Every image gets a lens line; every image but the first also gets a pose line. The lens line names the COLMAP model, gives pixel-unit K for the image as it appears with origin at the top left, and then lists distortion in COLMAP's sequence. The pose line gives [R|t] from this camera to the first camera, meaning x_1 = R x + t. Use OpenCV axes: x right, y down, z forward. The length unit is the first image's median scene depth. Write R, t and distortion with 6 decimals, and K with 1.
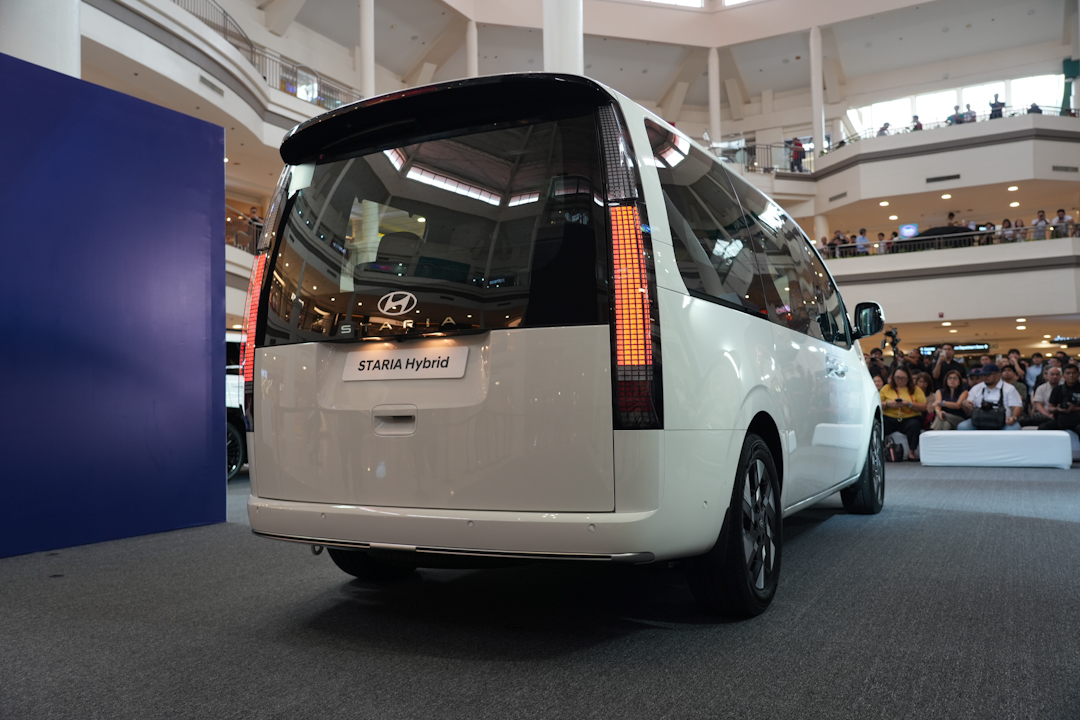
lens RADIAL K [[890.9, 0, 540.0], [0, 890.9, 360.0], [0, 0, 1]] dist [-0.046818, 0.003229]
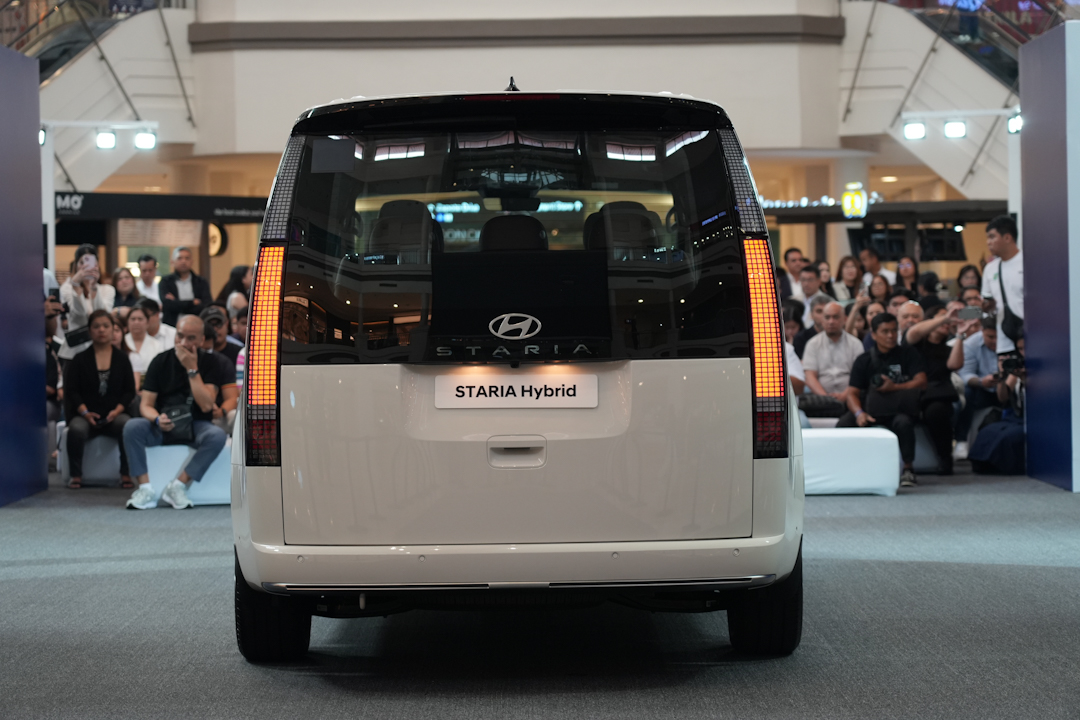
lens RADIAL K [[2998.2, 0, 540.0], [0, 2998.2, 360.0], [0, 0, 1]] dist [-0.041767, 0.085488]
pose [[0.870647, -0.004063, 0.491891, -1.684501], [-0.027946, 0.997942, 0.057708, -0.210799], [-0.491113, -0.063990, 0.868742, -1.740598]]
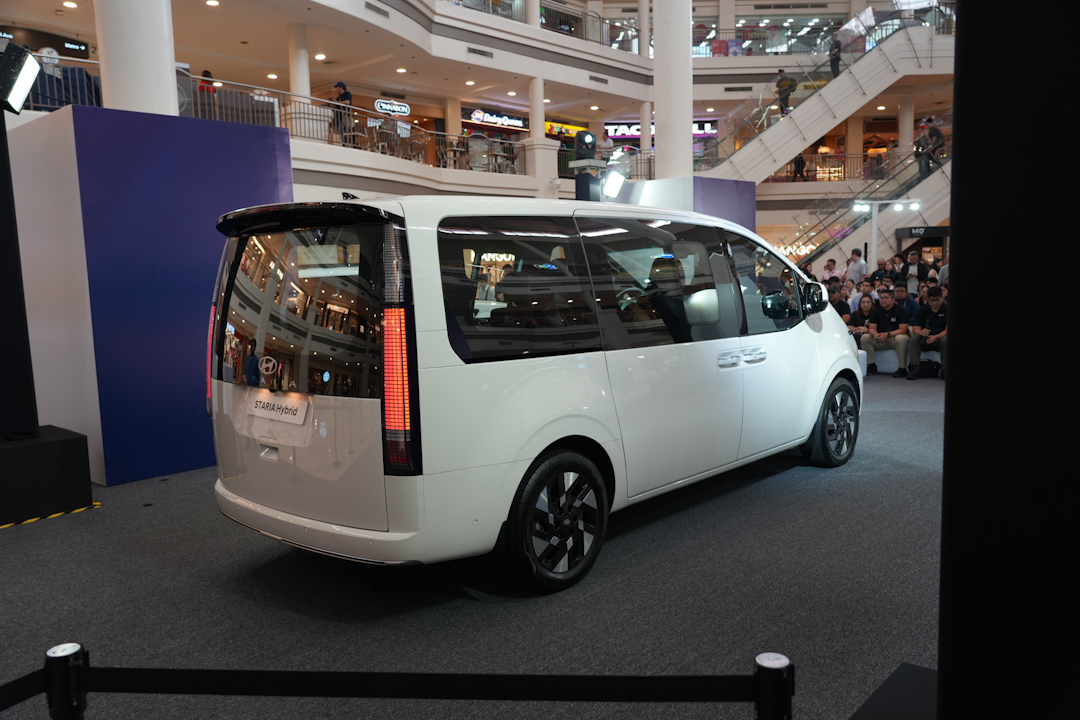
lens RADIAL K [[851.7, 0, 540.0], [0, 851.7, 360.0], [0, 0, 1]] dist [-0.051599, -0.000580]
pose [[0.970705, 0.015094, -0.239799, 0.569108], [0.023096, 0.987542, 0.155651, -0.268449], [0.239161, -0.156629, 0.958264, -0.161048]]
